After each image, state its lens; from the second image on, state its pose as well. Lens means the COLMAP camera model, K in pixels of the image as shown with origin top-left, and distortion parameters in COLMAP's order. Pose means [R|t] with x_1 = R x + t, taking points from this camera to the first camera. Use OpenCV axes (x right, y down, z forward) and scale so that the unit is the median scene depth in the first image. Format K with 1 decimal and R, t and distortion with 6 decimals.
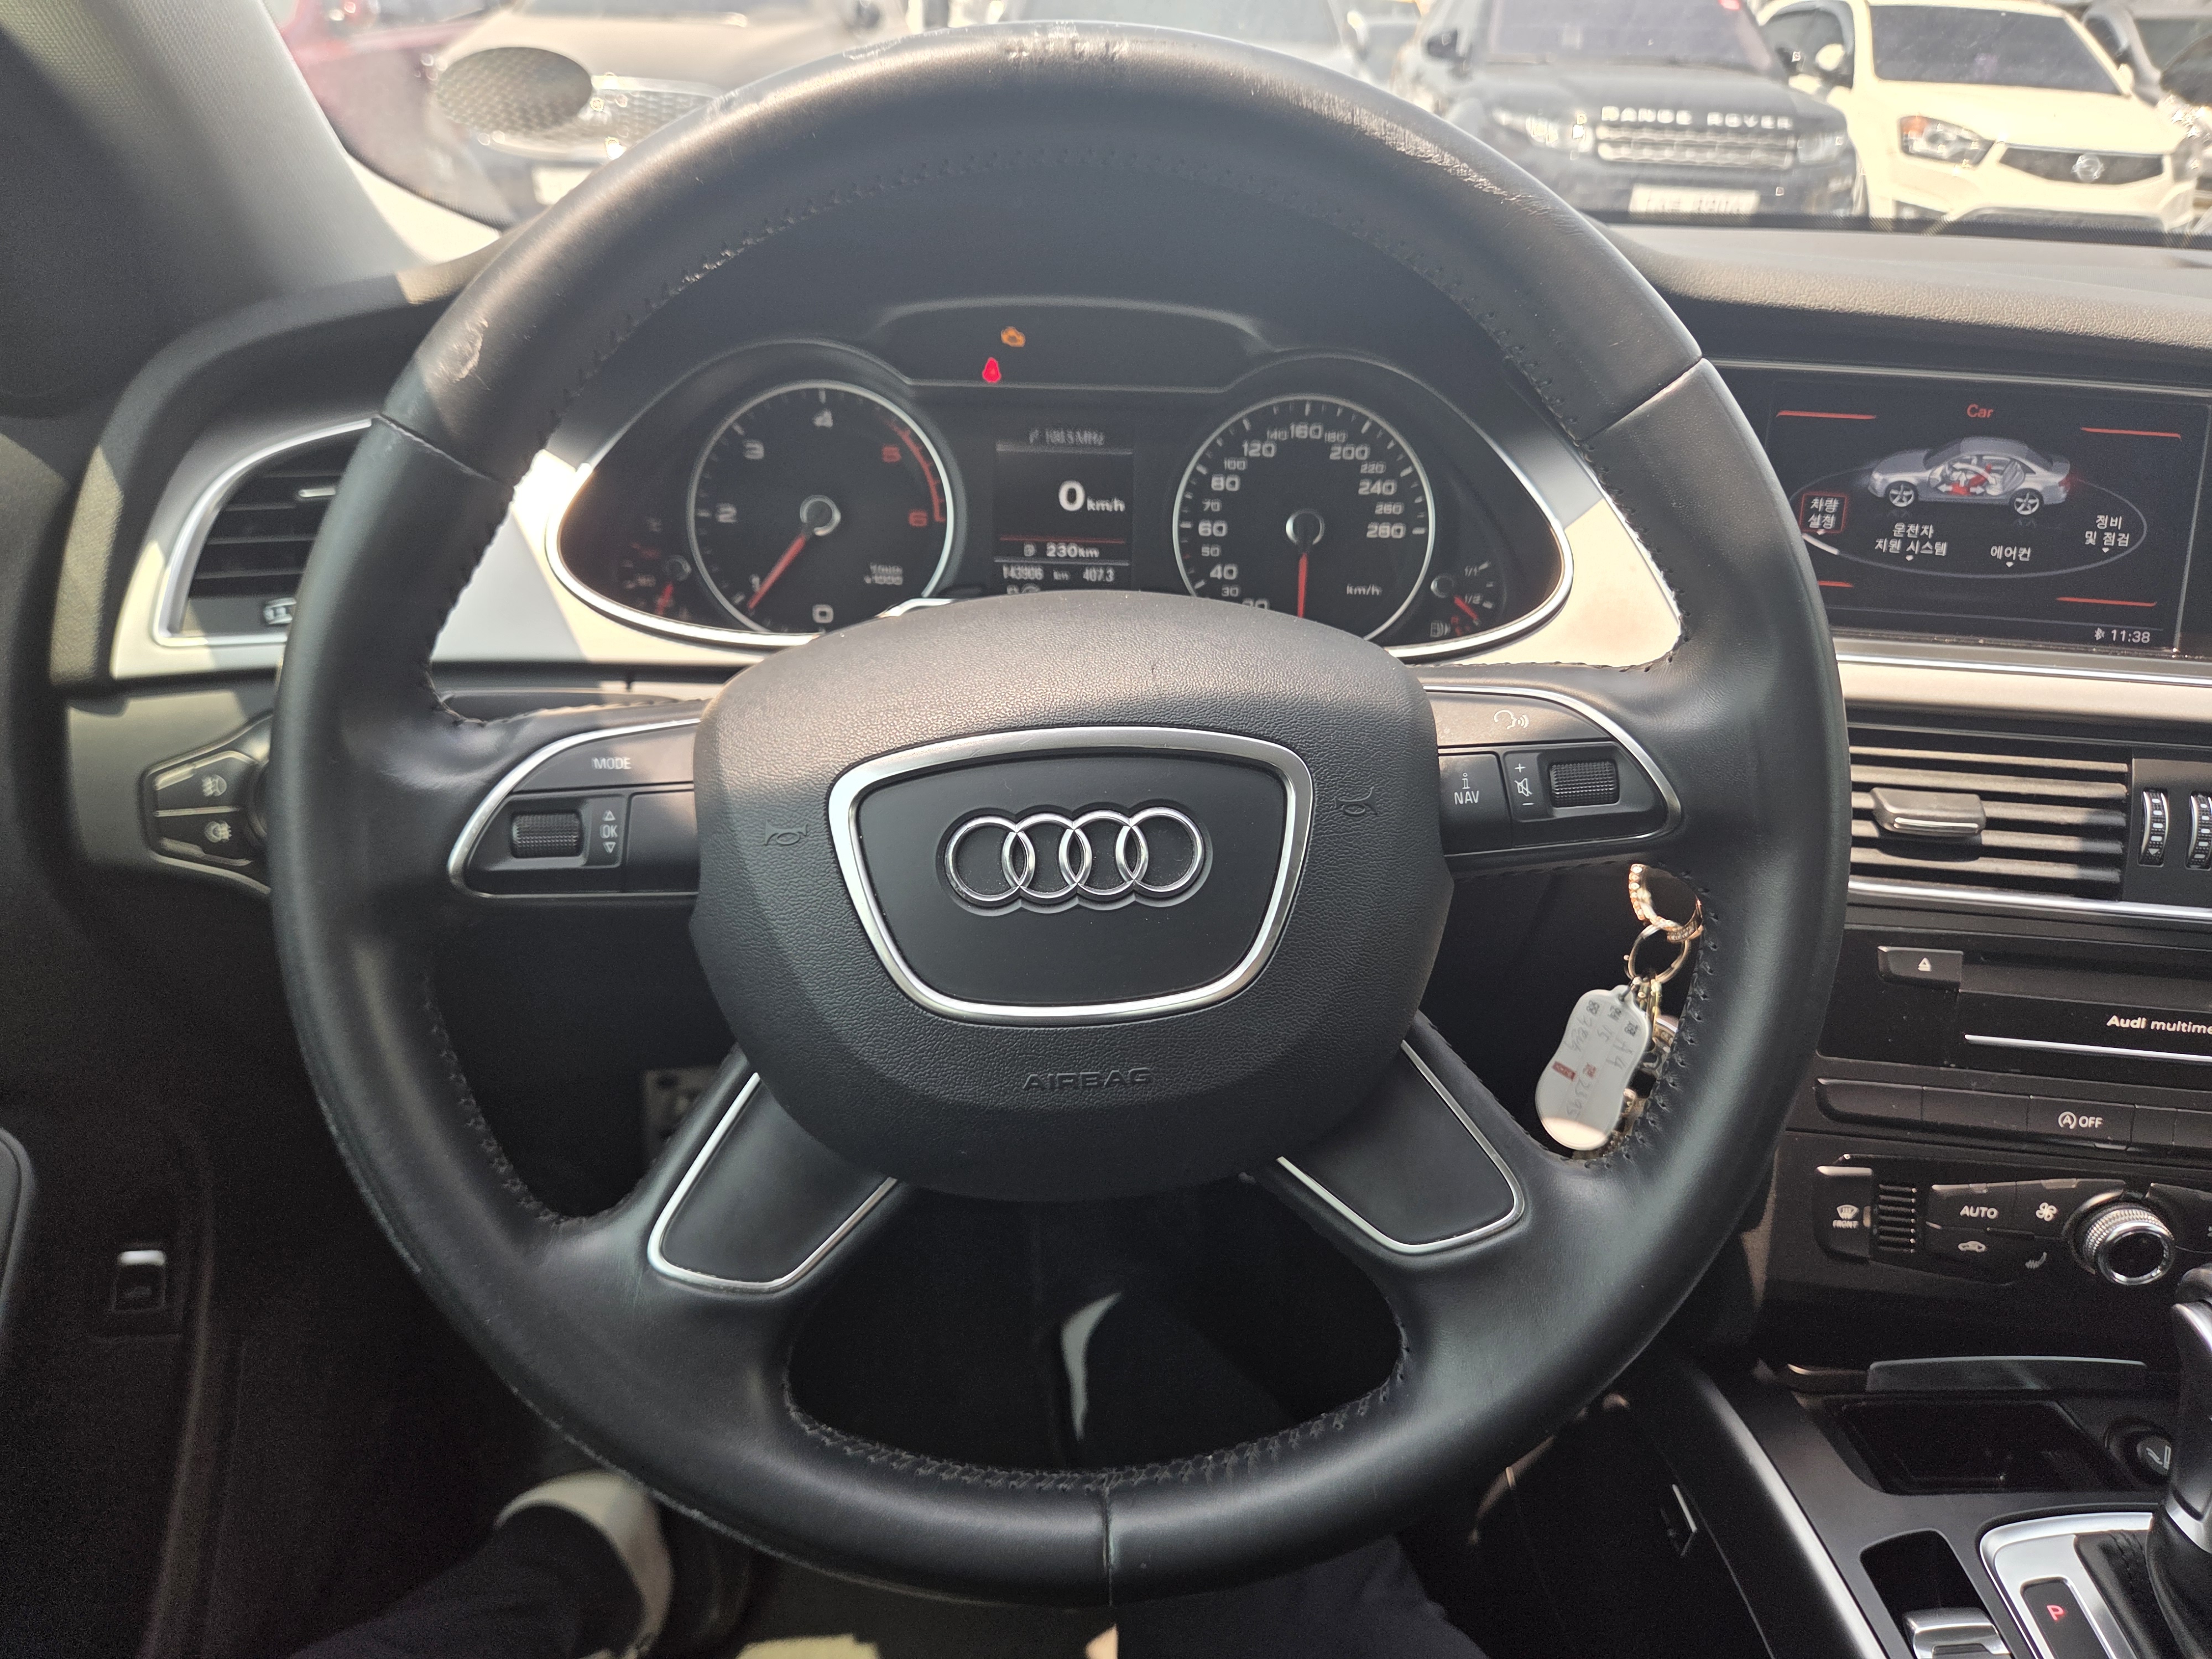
lens RADIAL K [[1544.2, 0, 1079.6], [0, 1544.2, 835.5], [0, 0, 1]] dist [0.037918, -0.043436]
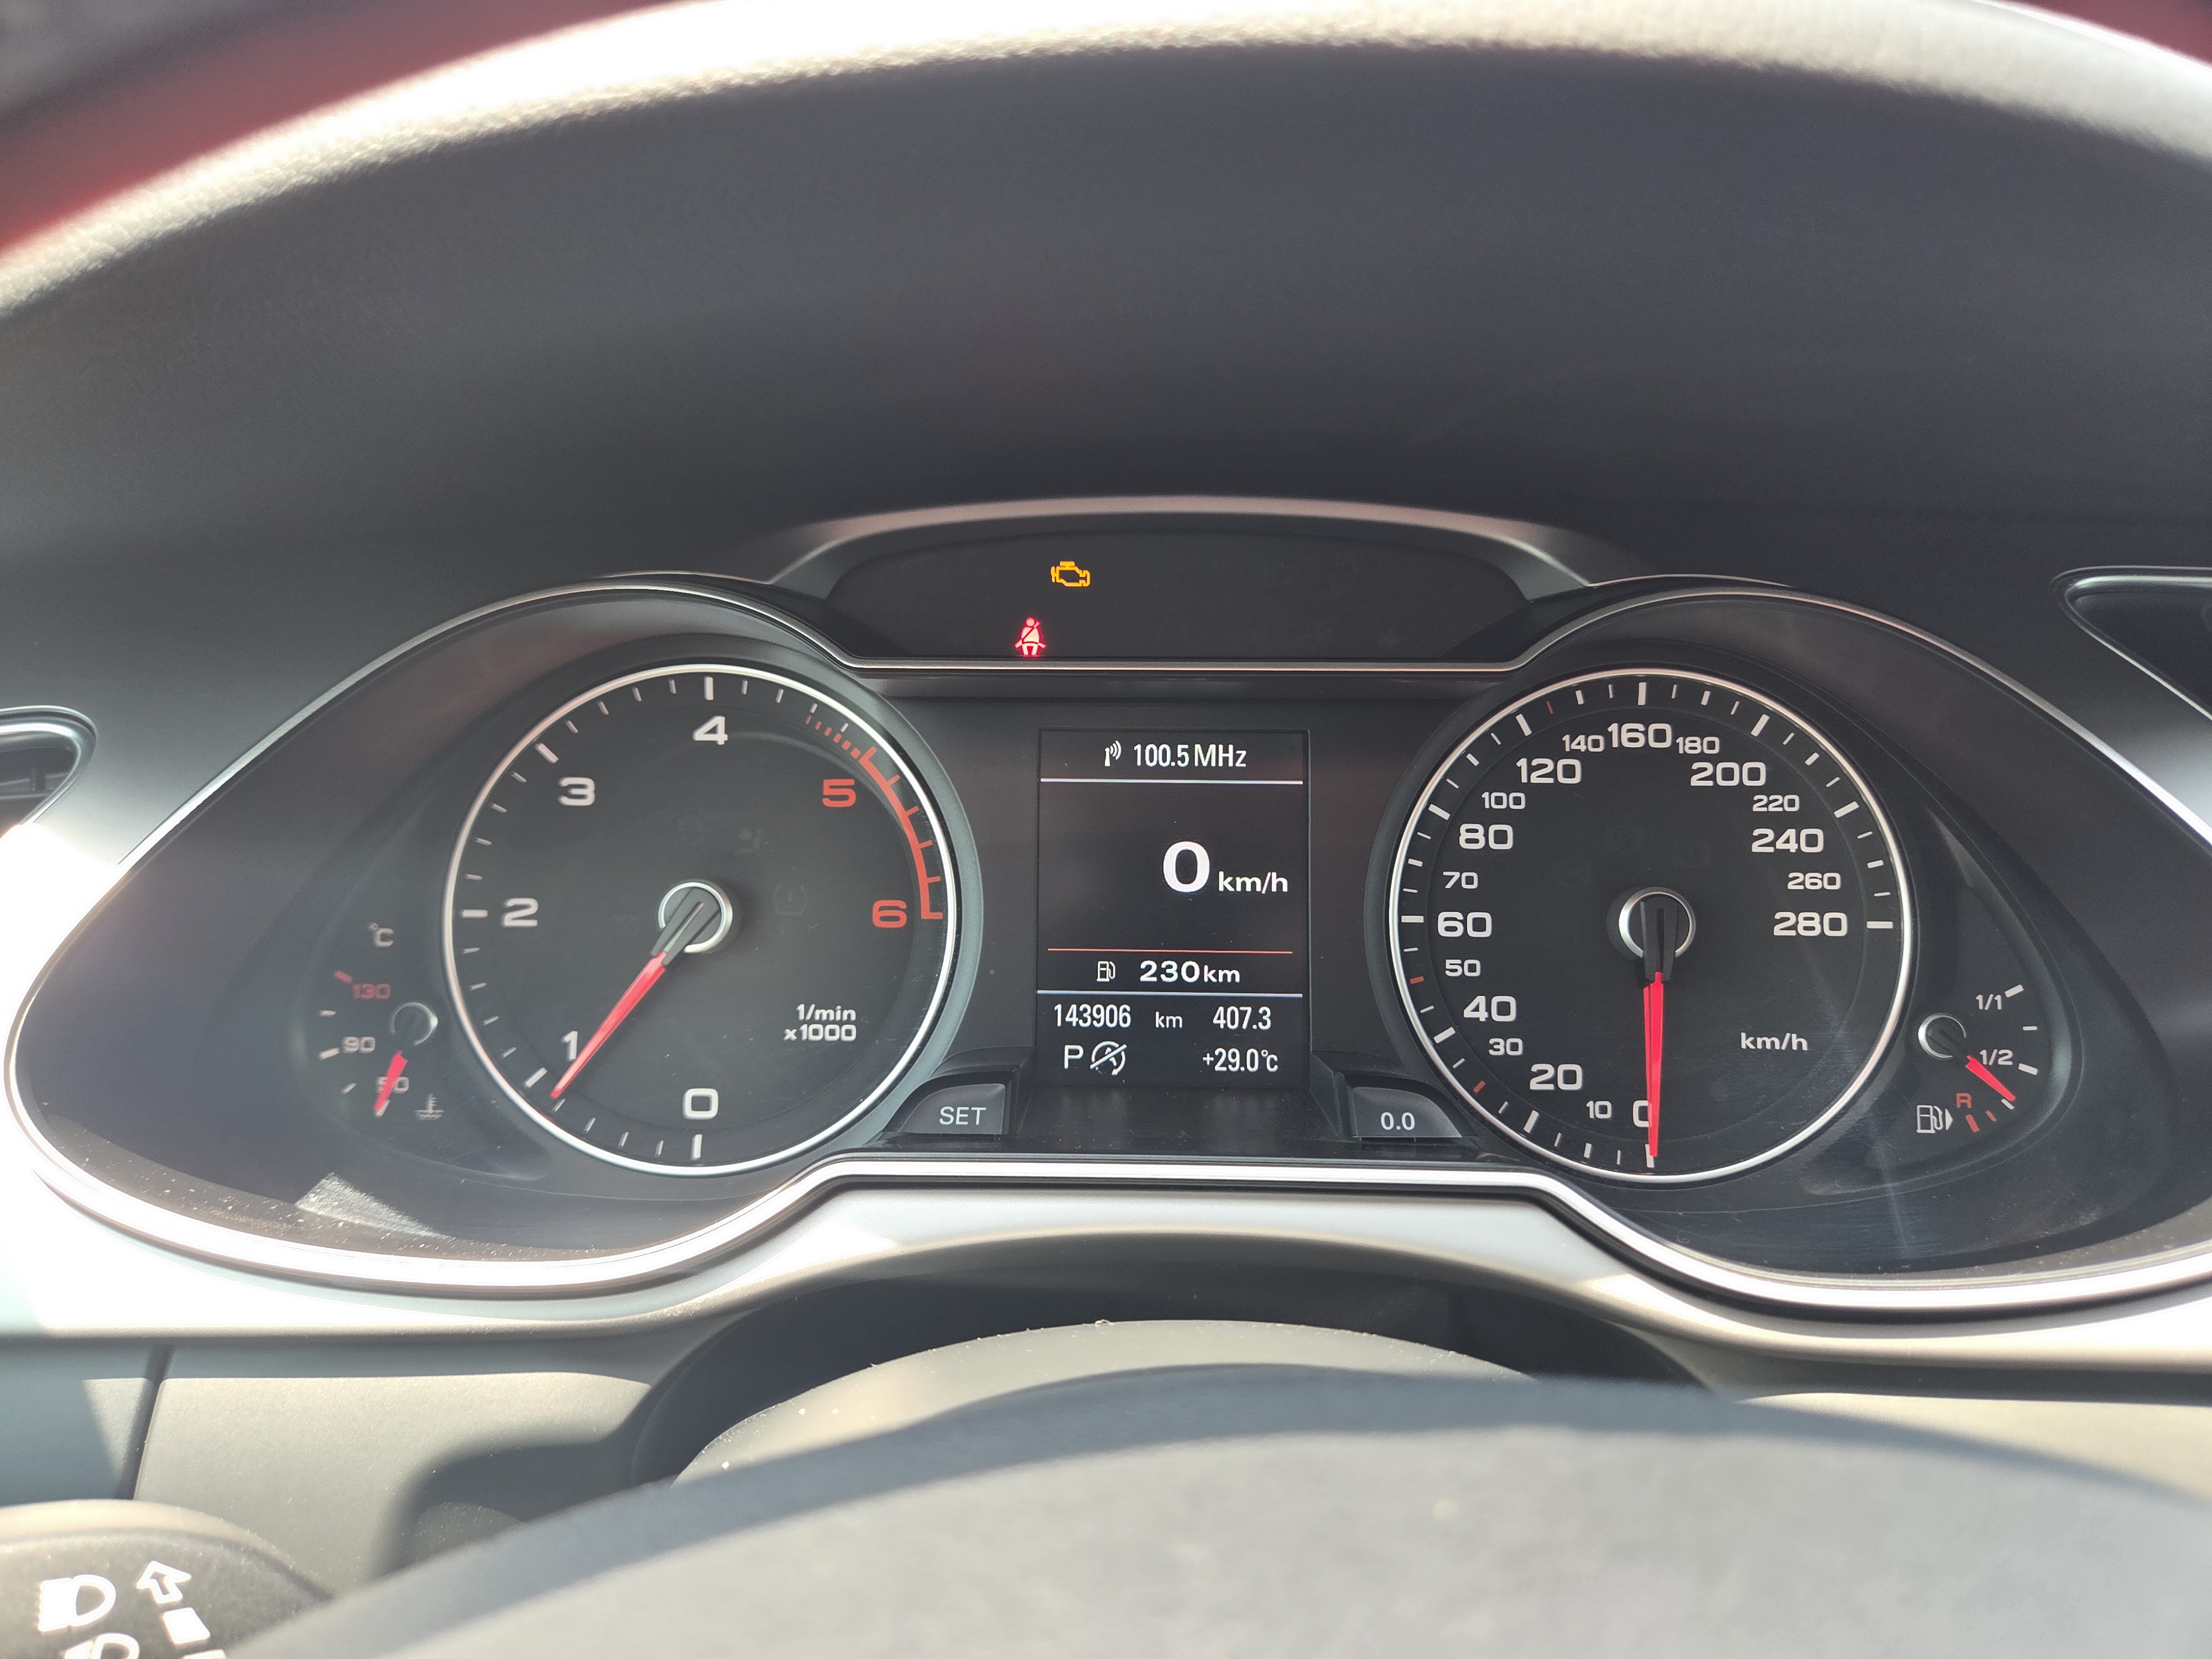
lens RADIAL K [[1544.2, 0, 1061.9], [0, 1544.2, 840.3], [0, 0, 1]] dist [0.037918, -0.043436]
pose [[0.999013, -0.014792, -0.041895, -0.025216], [0.007886, 0.987013, -0.160450, -0.148082], [0.043724, 0.159961, 0.986155, 0.497438]]
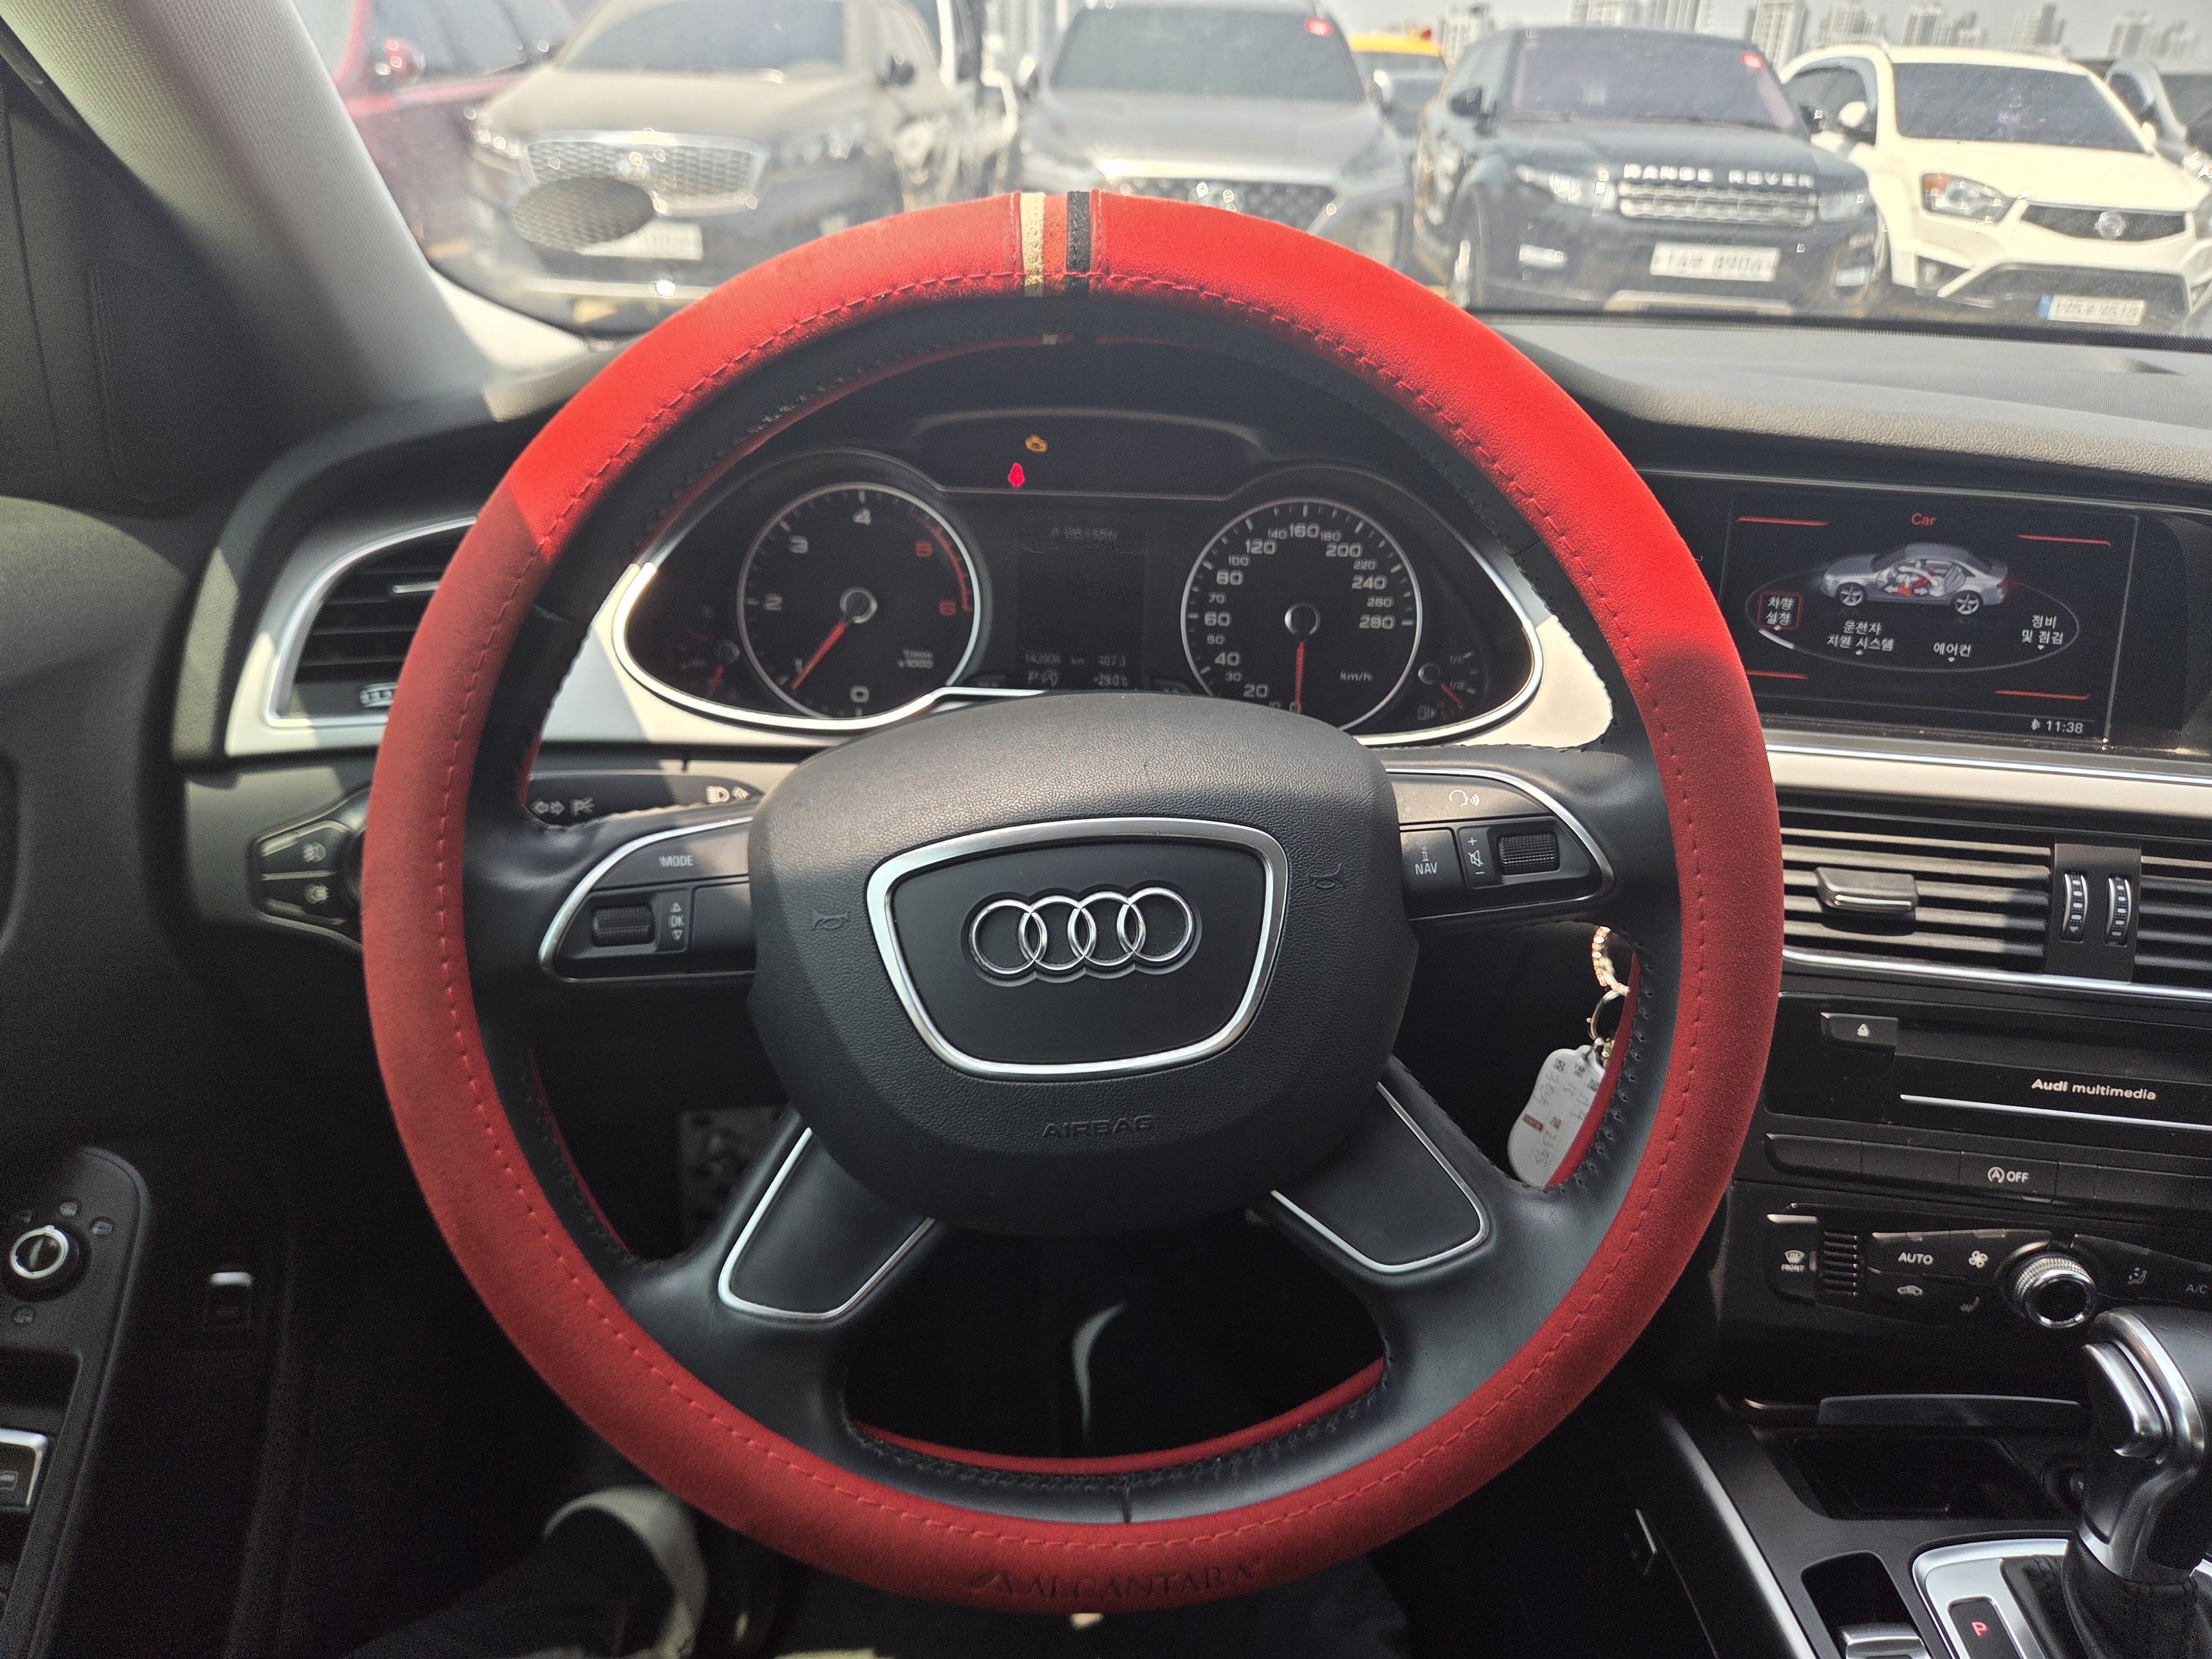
lens RADIAL K [[1544.2, 0, 1082.3], [0, 1544.2, 847.2], [0, 0, 1]] dist [0.037918, -0.043436]
pose [[0.999864, 0.009904, -0.013195, 0.007033], [-0.010147, 0.999778, -0.018482, -0.017032], [0.013009, 0.018613, 0.999742, -0.088013]]
